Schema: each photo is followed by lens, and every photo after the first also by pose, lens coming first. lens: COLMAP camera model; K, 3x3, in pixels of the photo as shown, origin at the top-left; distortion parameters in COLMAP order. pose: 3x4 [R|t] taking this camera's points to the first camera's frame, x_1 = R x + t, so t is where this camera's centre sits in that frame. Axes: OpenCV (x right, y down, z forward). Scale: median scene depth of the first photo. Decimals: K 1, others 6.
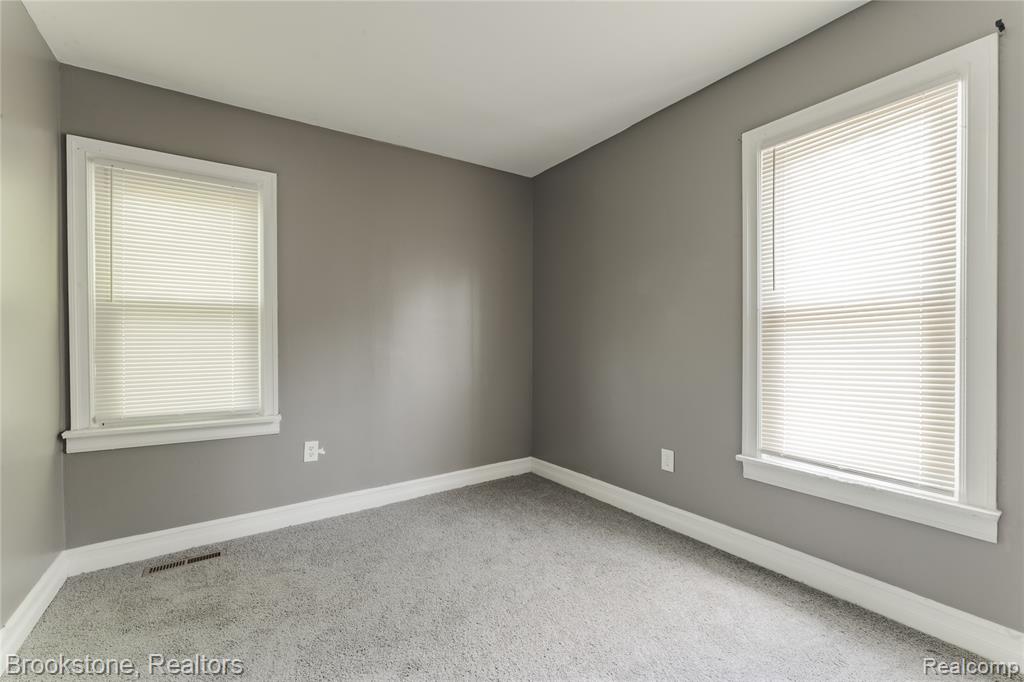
lens RADIAL K [[448.3, 0, 511.2], [0, 448.3, 344.7], [0, 0, 1]] dist [-0.000646, -0.000326]
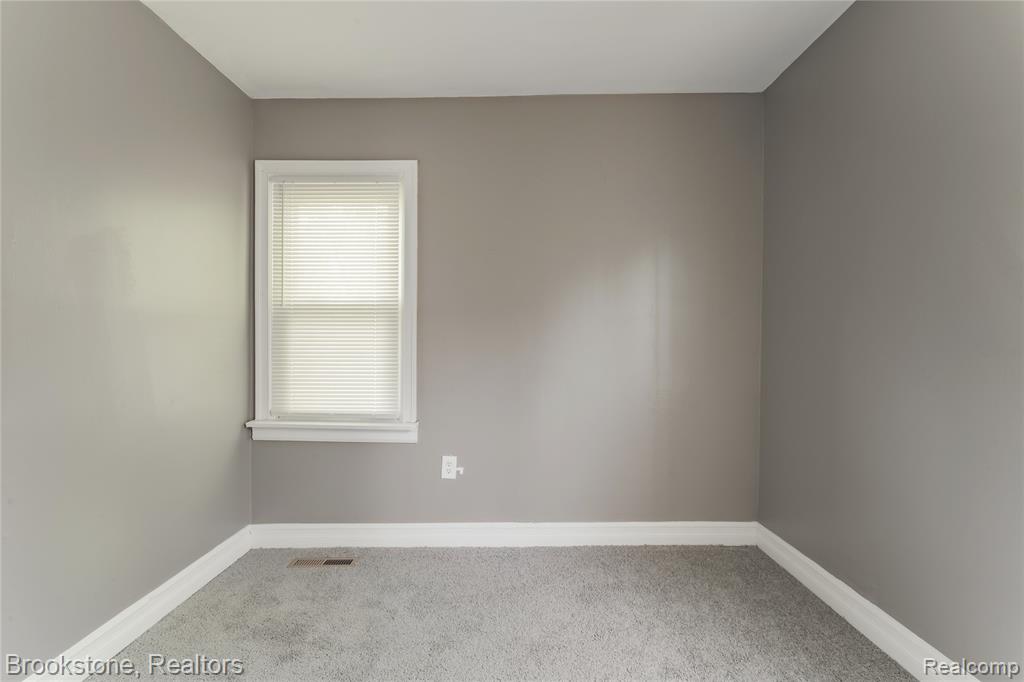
lens RADIAL K [[448.3, 0, 511.2], [0, 448.3, 344.7], [0, 0, 1]] dist [-0.000646, -0.000326]
pose [[0.821740, 0.009011, -0.569791, 0.166888], [-0.008759, 0.999957, 0.003182, -0.008391], [0.569795, 0.002376, 0.821784, 0.366673]]
